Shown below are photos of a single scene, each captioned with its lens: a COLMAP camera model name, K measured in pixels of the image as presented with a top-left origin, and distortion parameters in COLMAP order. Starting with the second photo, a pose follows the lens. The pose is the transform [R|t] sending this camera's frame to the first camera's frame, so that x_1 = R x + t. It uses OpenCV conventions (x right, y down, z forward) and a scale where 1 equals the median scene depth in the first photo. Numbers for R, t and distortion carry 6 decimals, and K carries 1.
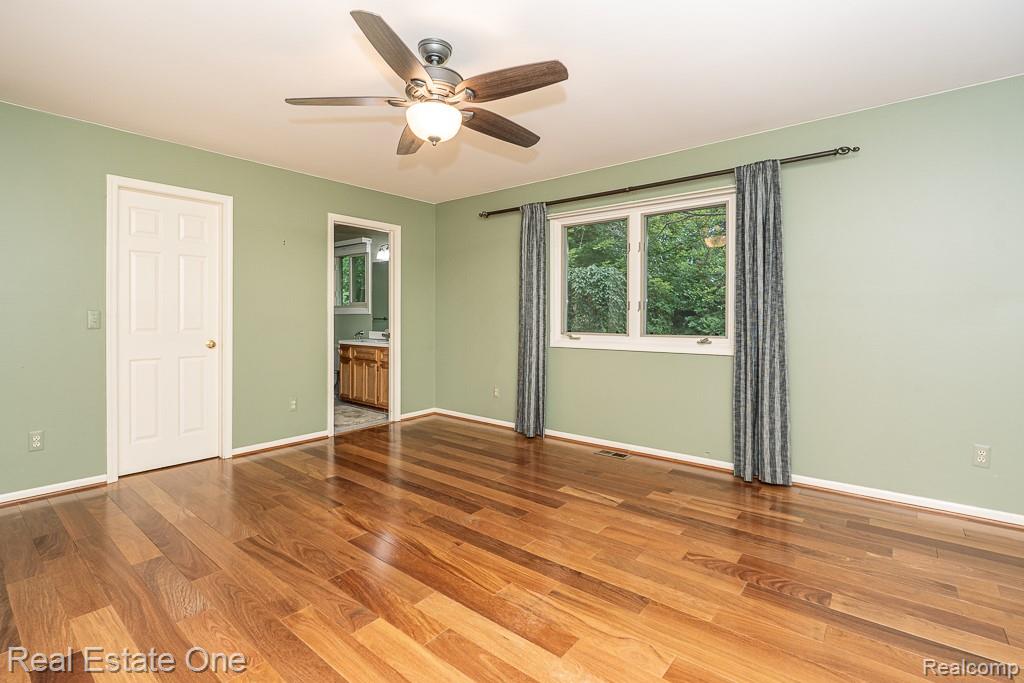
lens RADIAL K [[477.1, 0, 516.1], [0, 477.1, 309.5], [0, 0, 1]] dist [-0.011466, 0.000192]
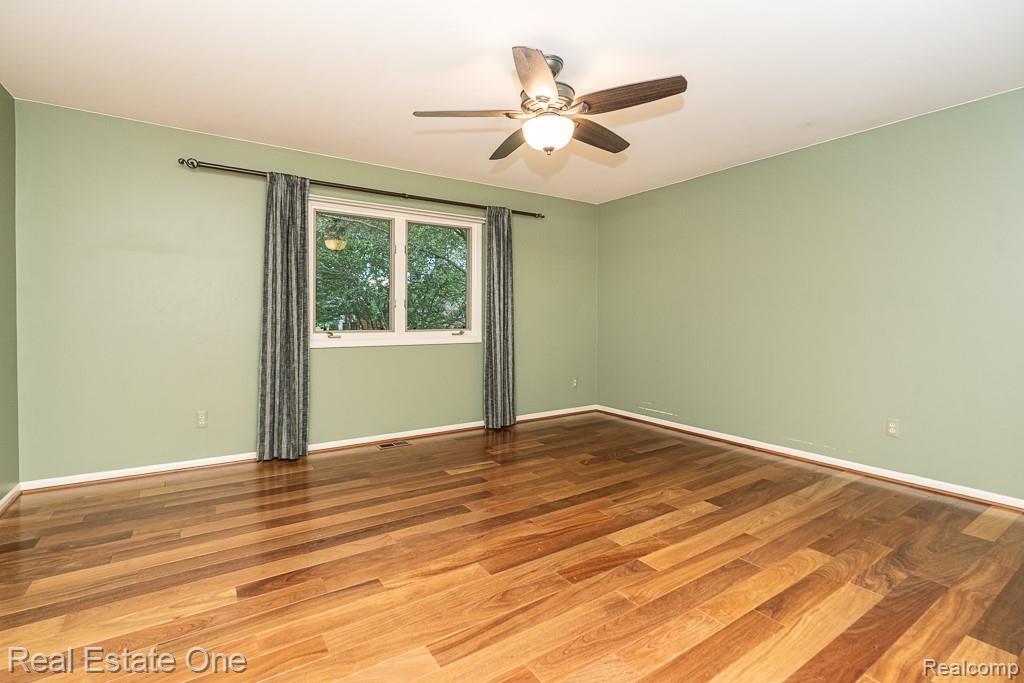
lens RADIAL K [[477.1, 0, 516.1], [0, 477.1, 309.5], [0, 0, 1]] dist [-0.011466, 0.000192]
pose [[0.286773, 0.012143, 0.957922, -0.901012], [-0.014890, 0.999855, -0.008217, 0.013369], [-0.957883, -0.011907, 0.286912, 0.554886]]
